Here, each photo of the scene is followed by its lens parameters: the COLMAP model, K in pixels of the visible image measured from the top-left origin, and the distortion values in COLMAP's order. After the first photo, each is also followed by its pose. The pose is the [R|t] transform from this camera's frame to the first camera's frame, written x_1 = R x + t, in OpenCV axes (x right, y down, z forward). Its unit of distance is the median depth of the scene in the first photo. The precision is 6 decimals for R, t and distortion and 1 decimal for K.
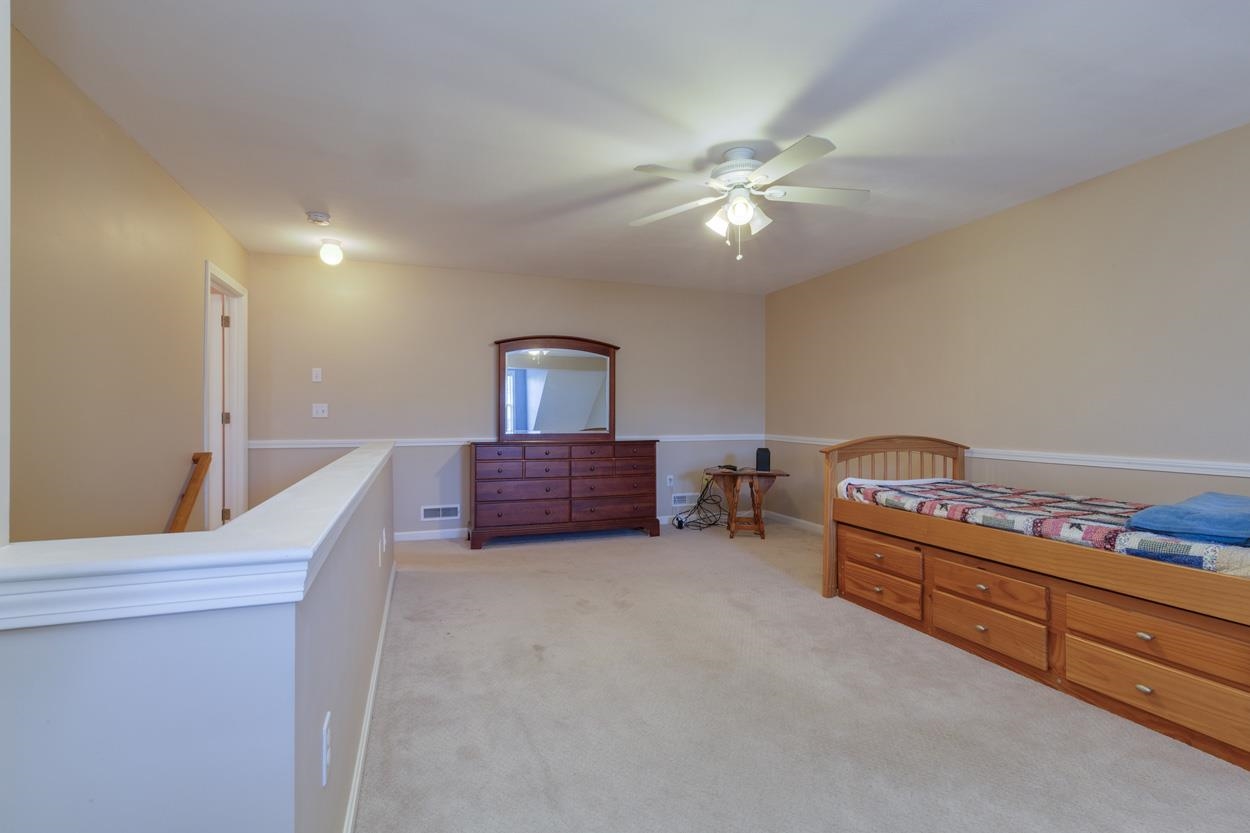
lens RADIAL K [[560.0, 0, 620.1], [0, 560.0, 413.7], [0, 0, 1]] dist [0.005337, -0.000152]
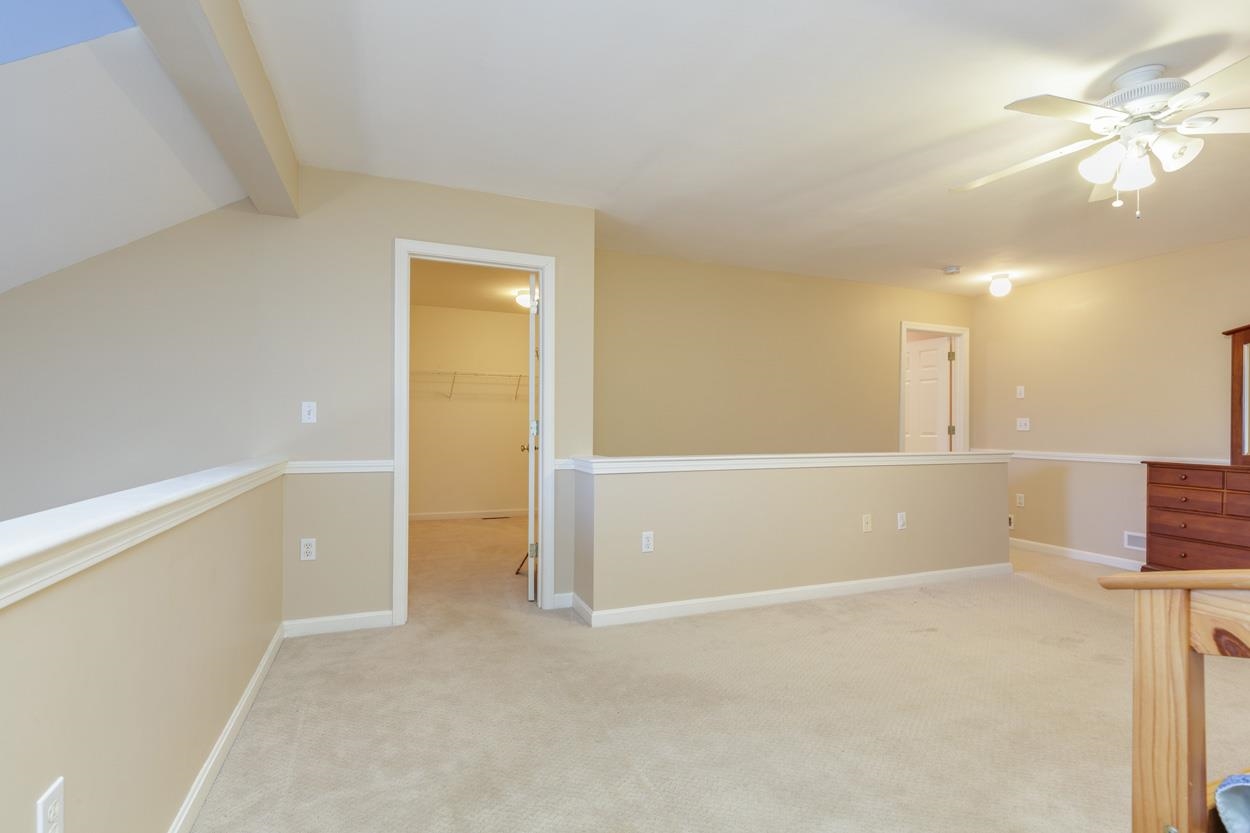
lens RADIAL K [[583.3, 0, 625.0], [0, 583.3, 416.5], [0, 0, 1]] dist [0.022496, -0.008839]
pose [[0.040200, -0.015395, -0.999073, 0.588878], [0.000173, 0.999881, -0.015400, -0.003158], [0.999192, 0.000447, 0.040198, 0.174830]]
